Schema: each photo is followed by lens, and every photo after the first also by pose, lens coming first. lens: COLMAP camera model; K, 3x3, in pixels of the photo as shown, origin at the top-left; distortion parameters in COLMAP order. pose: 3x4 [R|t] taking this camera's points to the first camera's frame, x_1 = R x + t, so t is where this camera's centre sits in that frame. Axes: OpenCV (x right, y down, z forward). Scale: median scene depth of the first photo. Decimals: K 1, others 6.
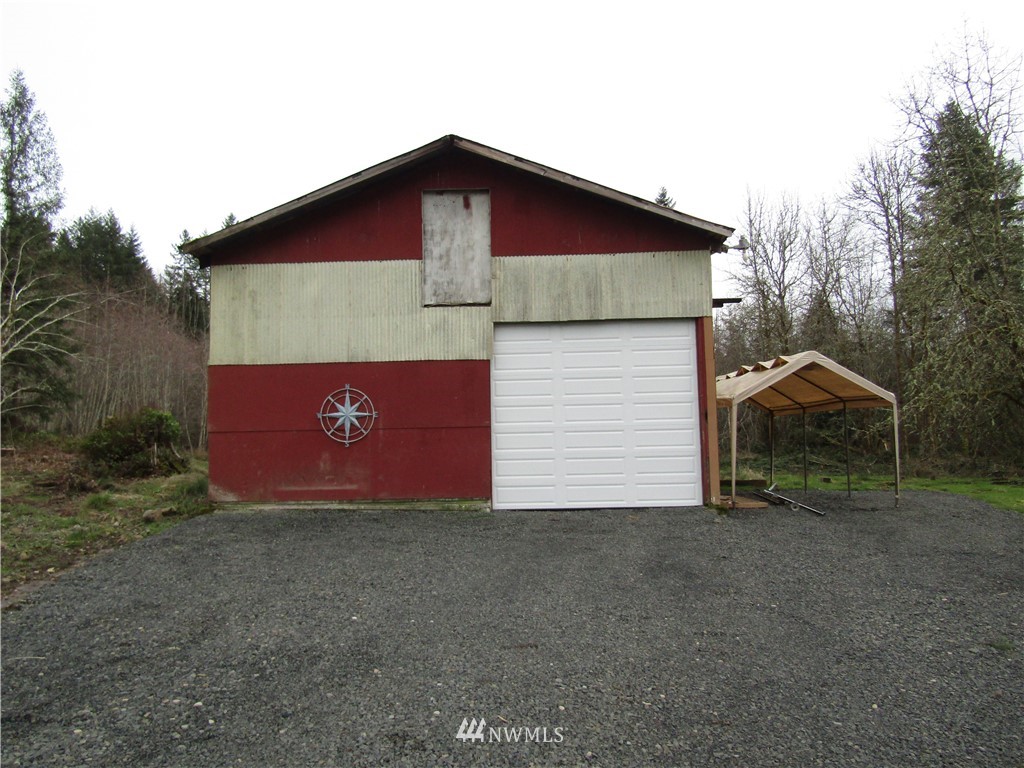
lens RADIAL K [[726.9, 0, 510.1], [0, 726.9, 384.6], [0, 0, 1]] dist [-0.003444, -0.002841]
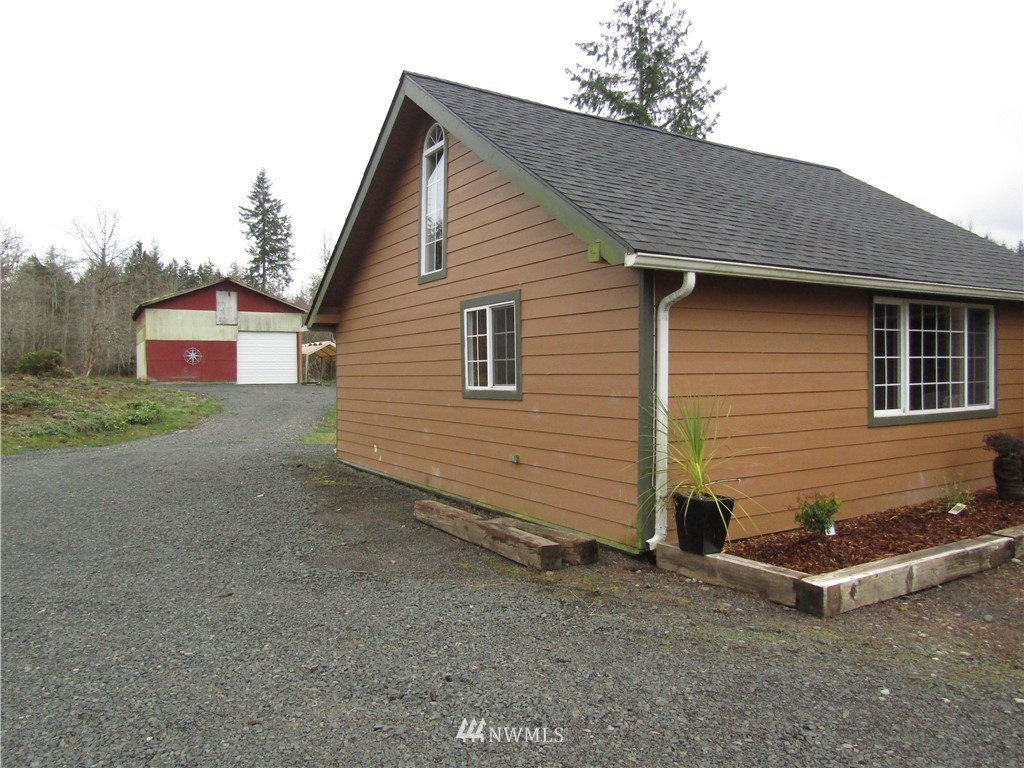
lens RADIAL K [[726.9, 0, 510.1], [0, 726.9, 384.6], [0, 0, 1]] dist [-0.003444, -0.002841]
pose [[0.846102, 0.003645, 0.533009, -0.766753], [-0.043934, 0.997051, 0.062923, -0.102720], [-0.531207, -0.076656, 0.843767, -2.616726]]
